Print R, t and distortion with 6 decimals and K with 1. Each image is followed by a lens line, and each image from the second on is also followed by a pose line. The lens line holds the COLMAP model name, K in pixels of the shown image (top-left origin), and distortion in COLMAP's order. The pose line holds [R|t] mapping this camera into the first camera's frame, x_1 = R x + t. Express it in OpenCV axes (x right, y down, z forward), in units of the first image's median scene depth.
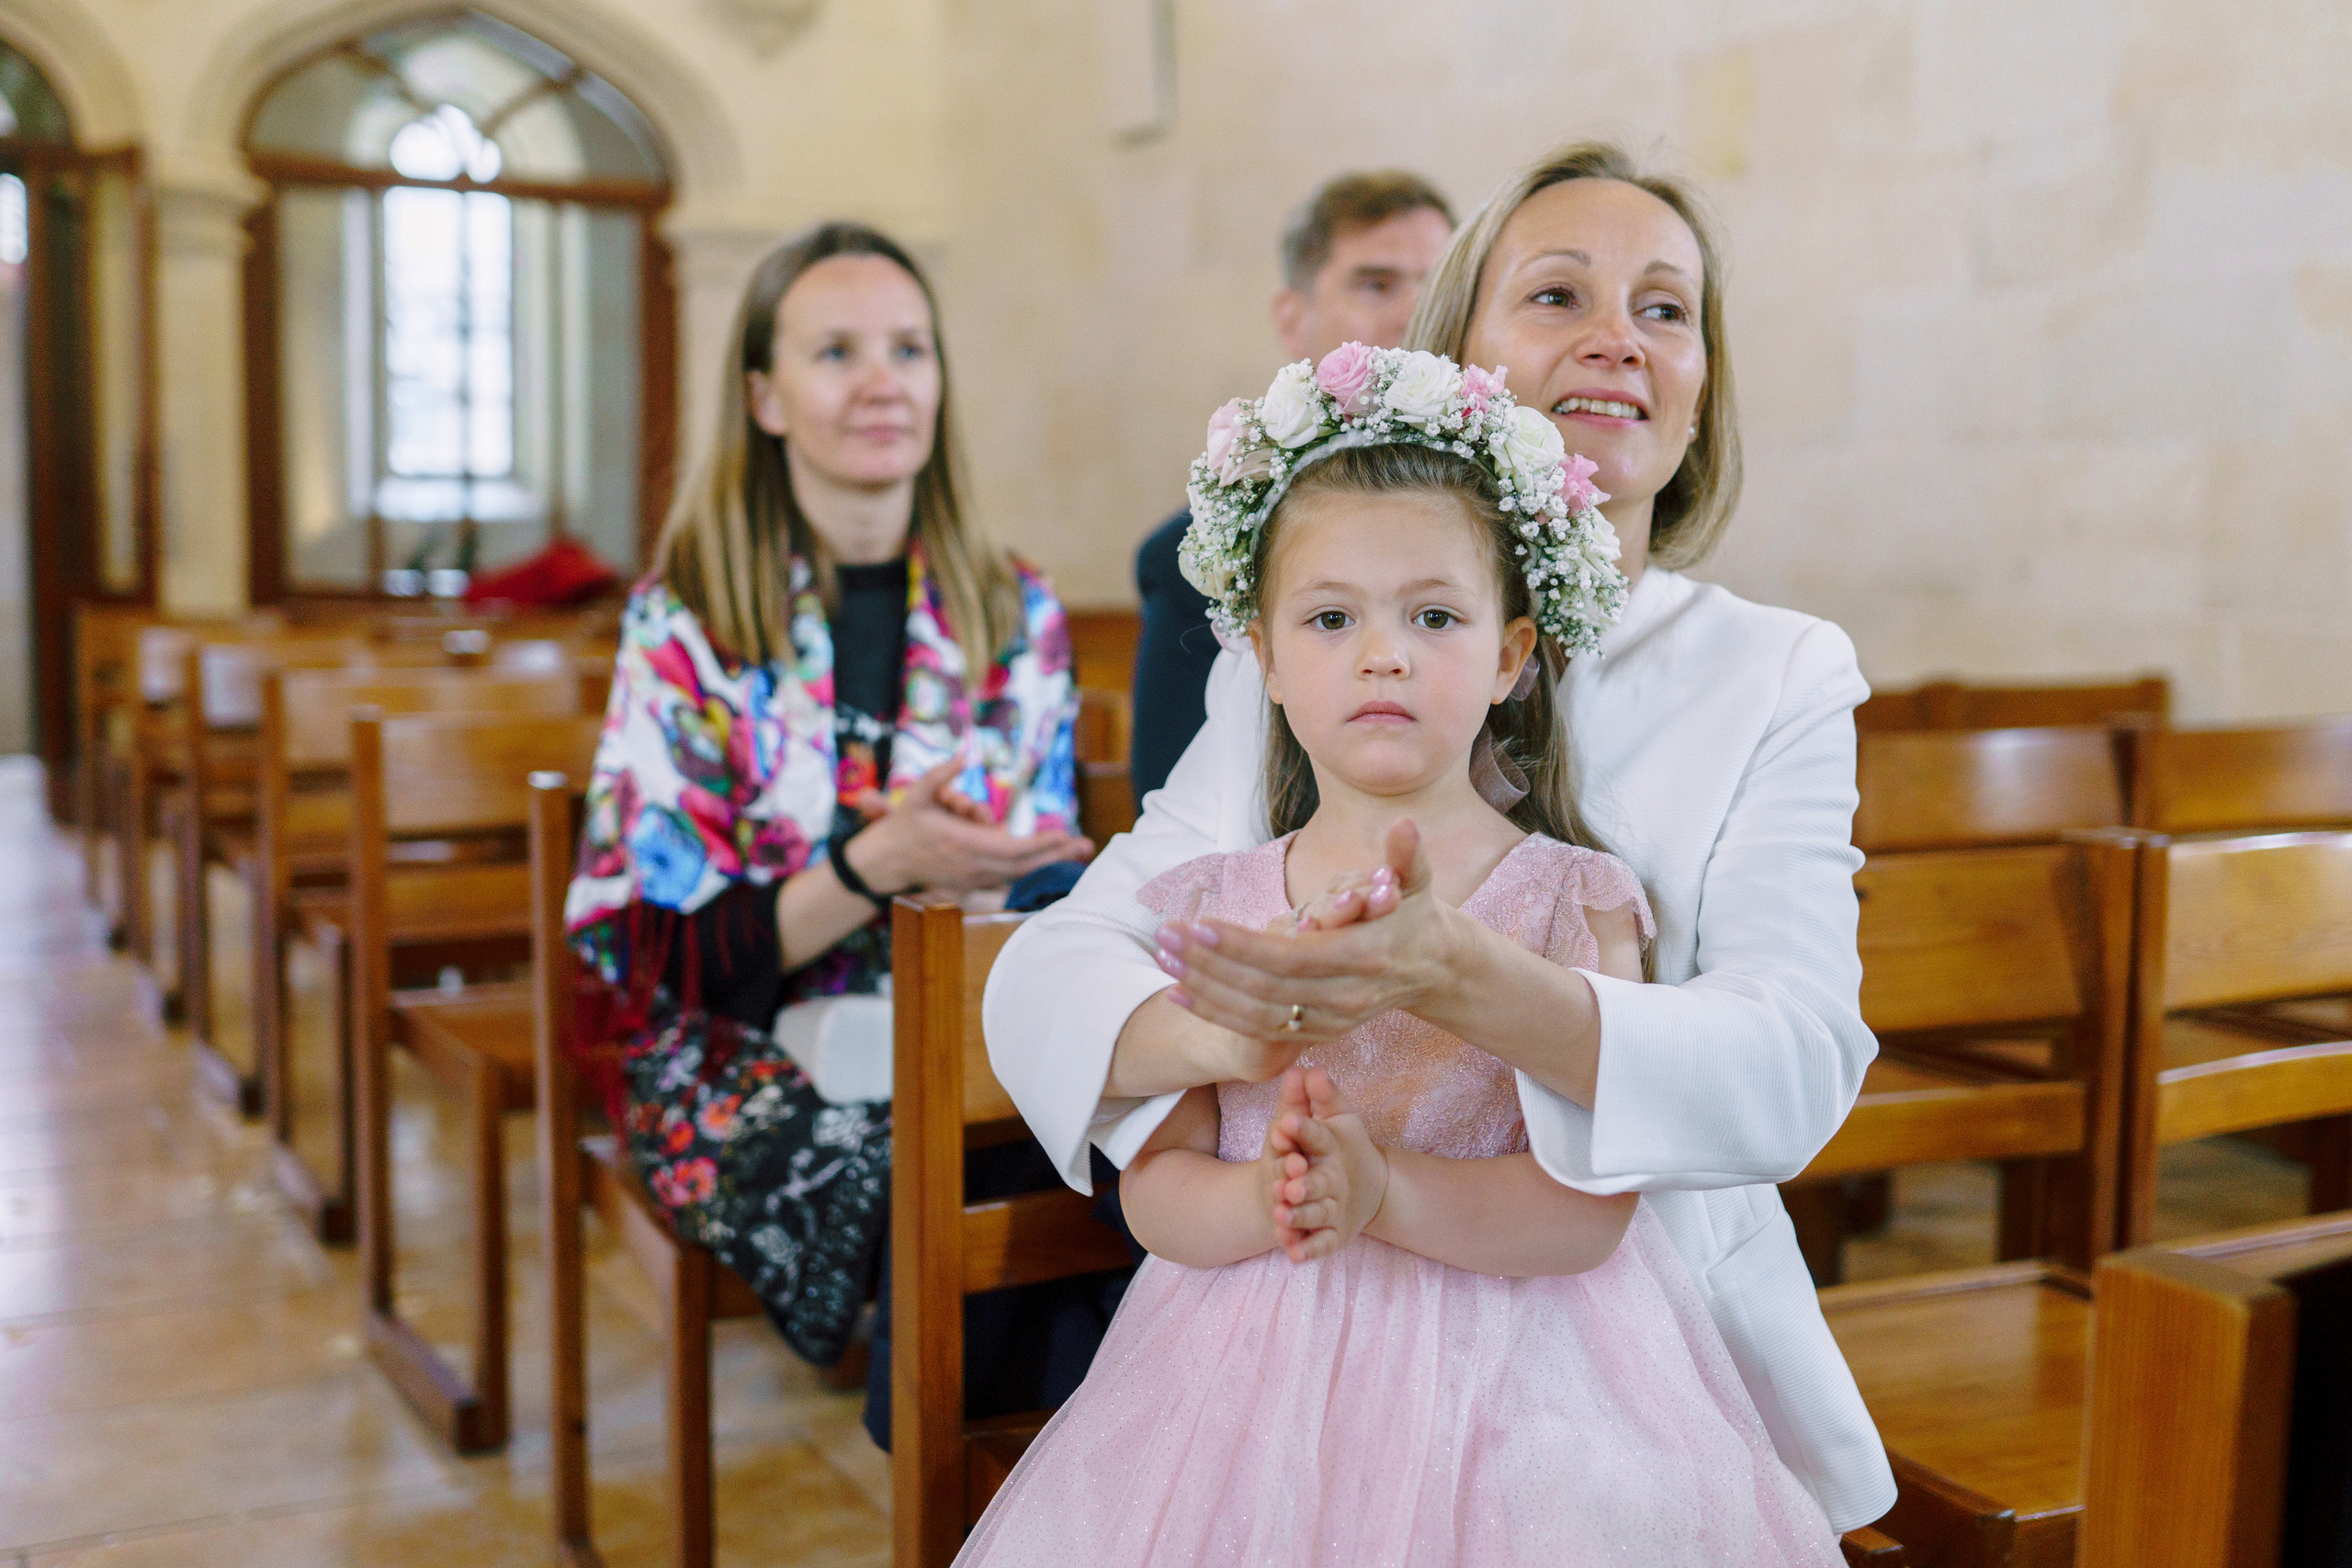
lens RADIAL K [[2512.3, 0, 1176.0], [0, 2512.3, 784.0], [0, 0, 1]] dist [0.004140, -0.019883]
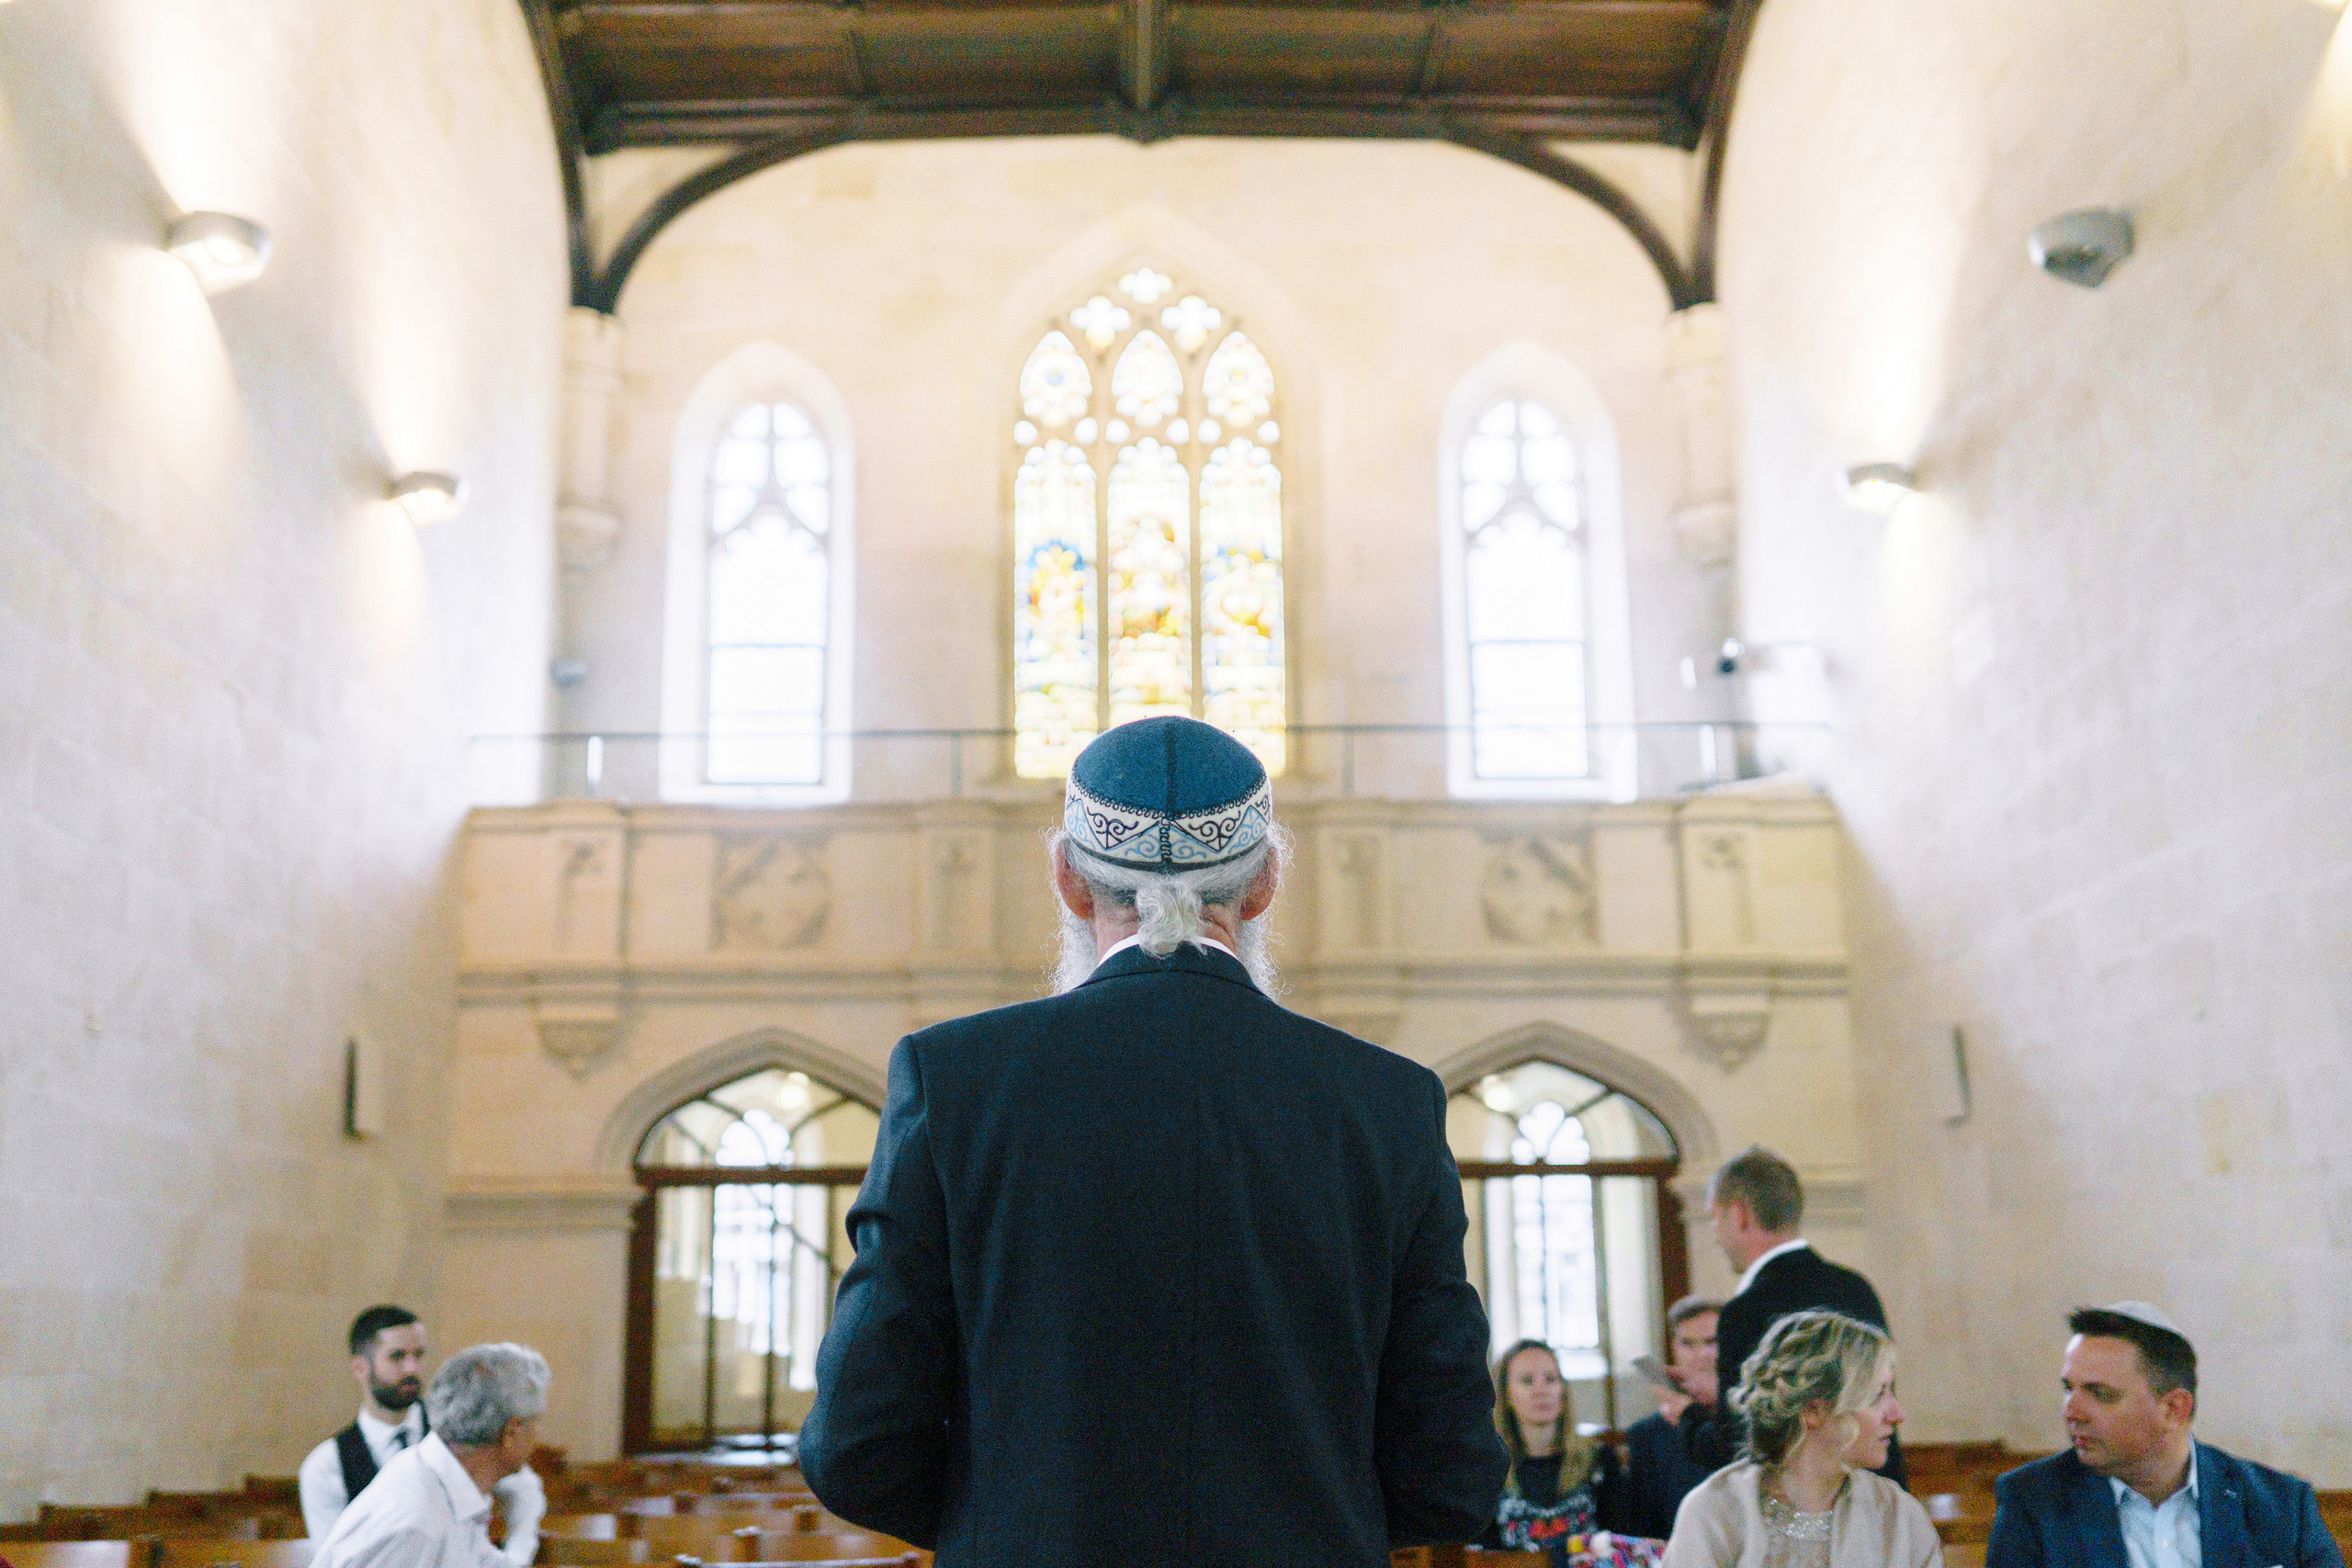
lens RADIAL K [[2438.6, 0, 1176.0], [0, 2438.6, 784.0], [0, 0, 1]] dist [-0.004555, -0.001533]
pose [[0.889299, -0.136573, -0.436457, 0.251944], [-0.010947, 0.947737, -0.318865, 0.027534], [0.457195, 0.288344, 0.841327, -0.552724]]
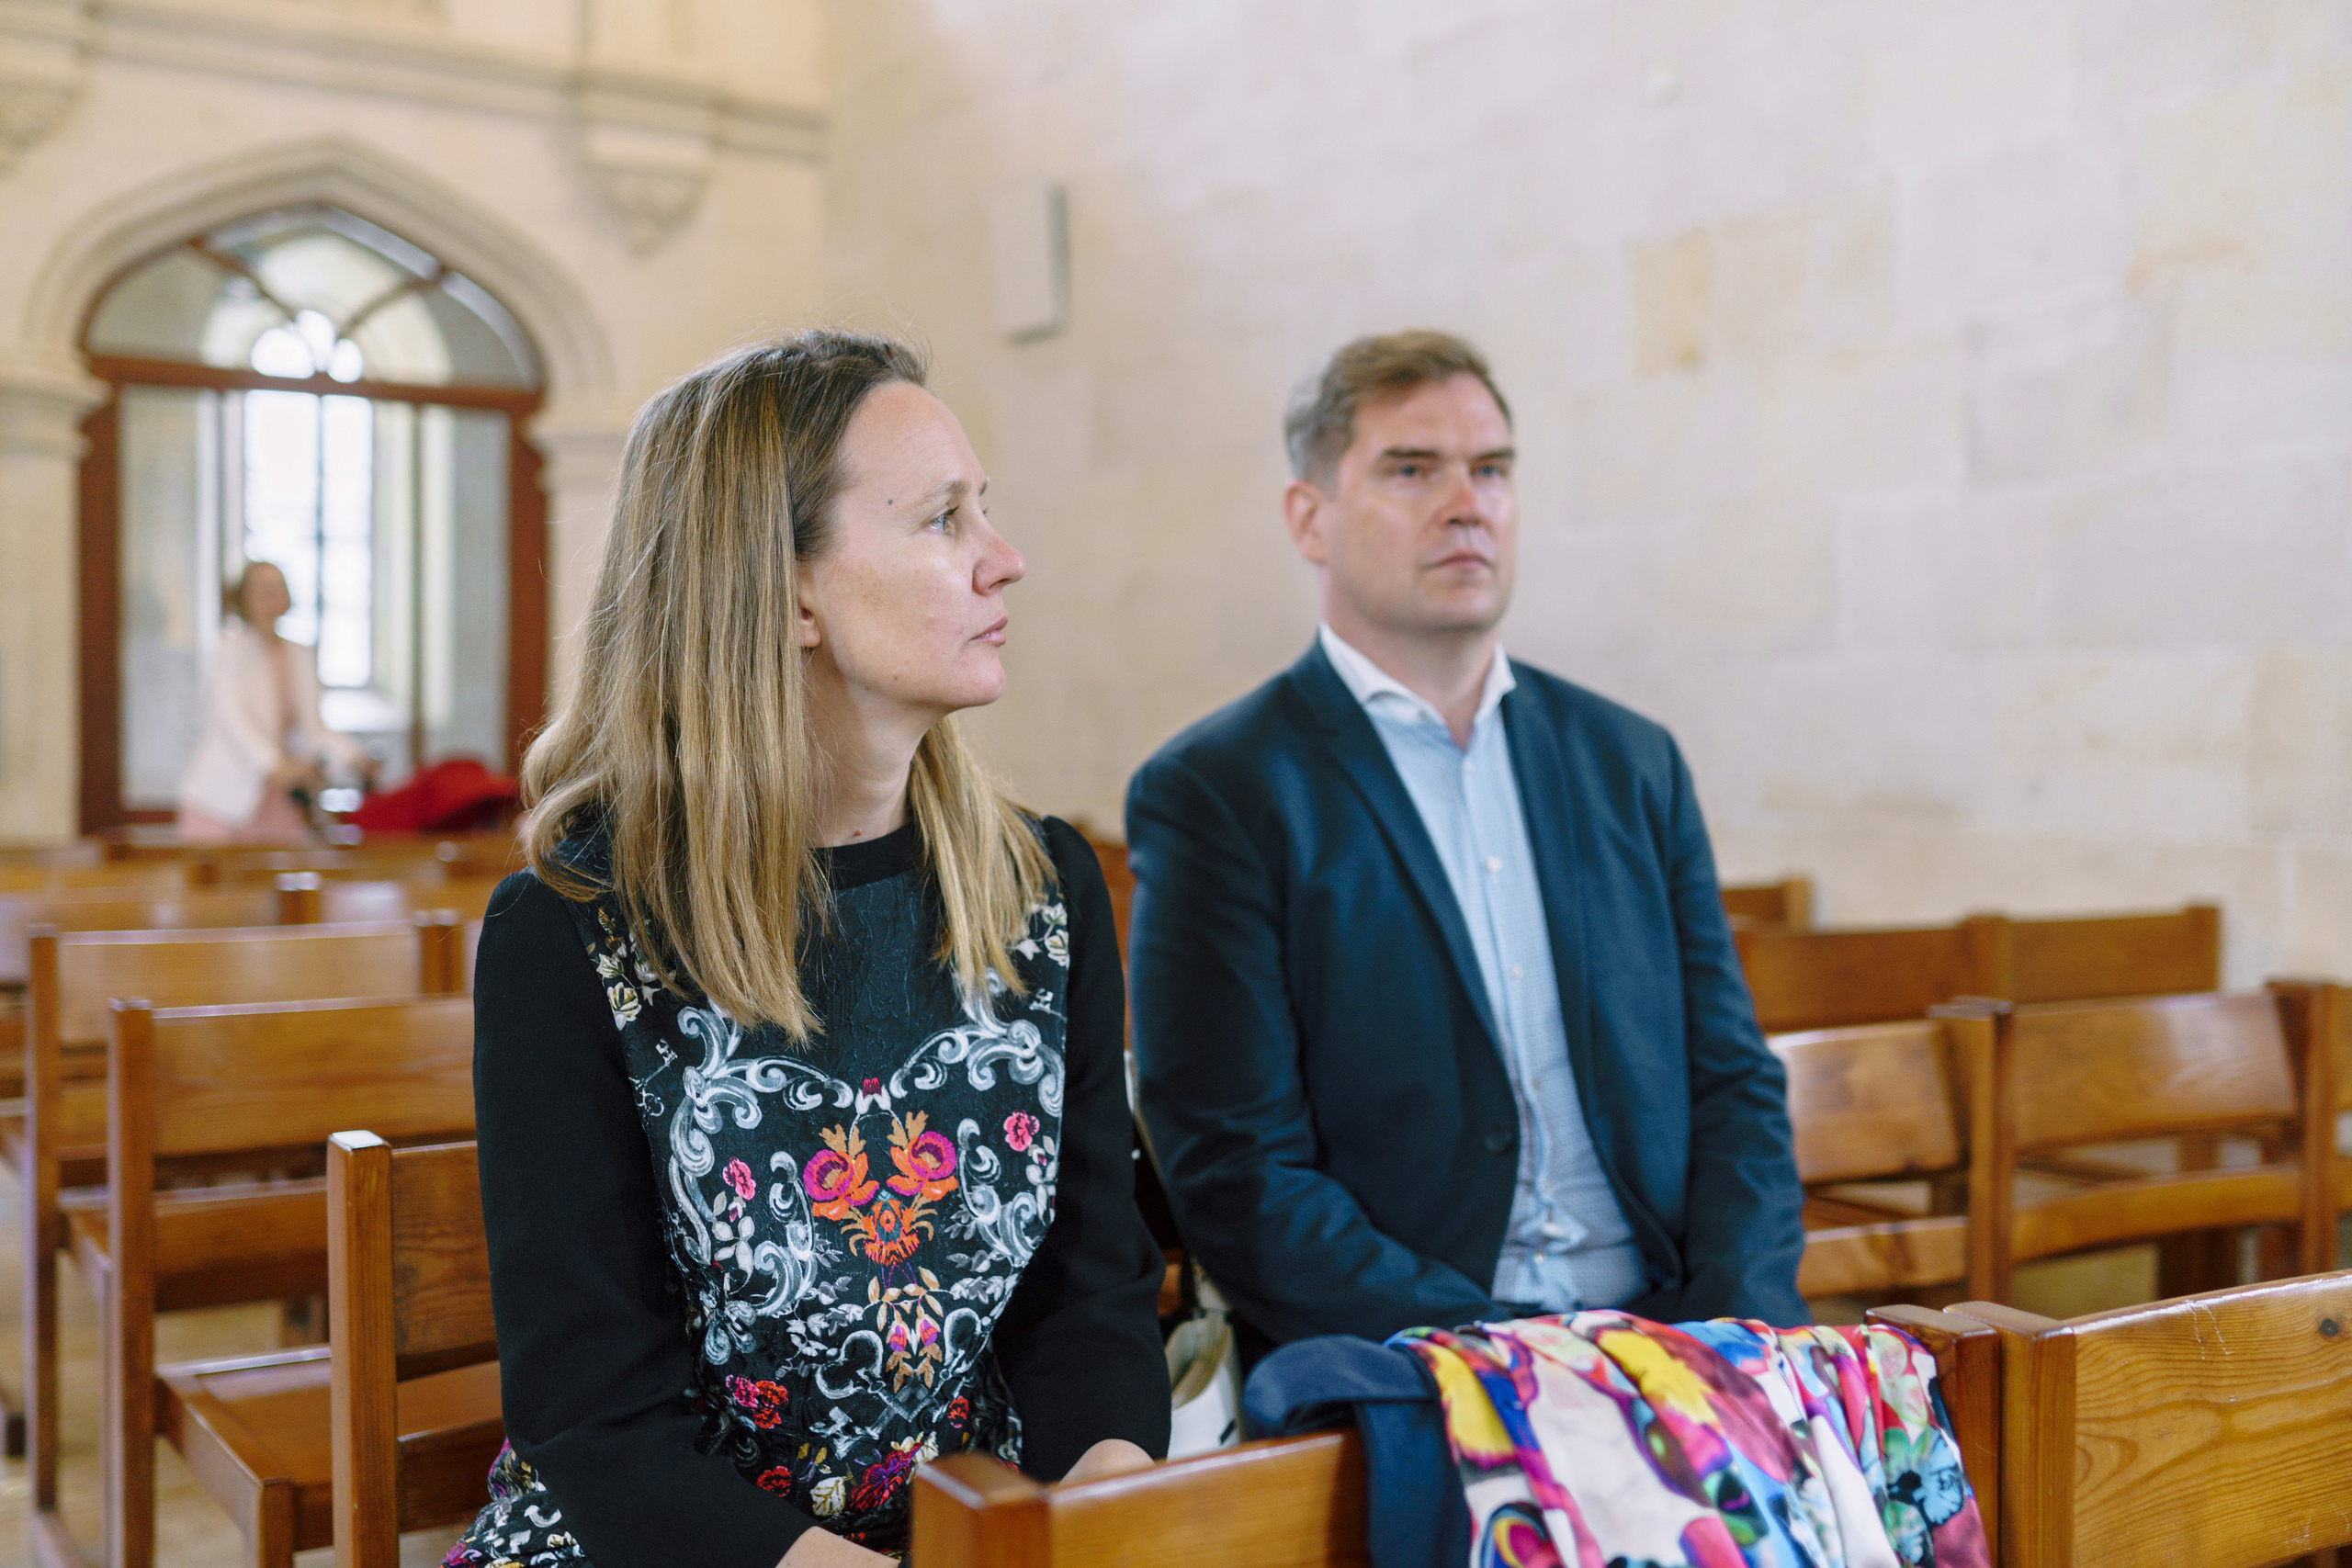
lens RADIAL K [[2444.4, 0, 1238.4], [0, 2444.4, 779.6], [0, 0, 1]] dist [0.038825, -0.214859]
pose [[0.996943, -0.012056, 0.077199, -0.010764], [0.018078, 0.996806, -0.077790, -0.011796], [-0.076015, 0.078947, 0.993976, 0.069173]]
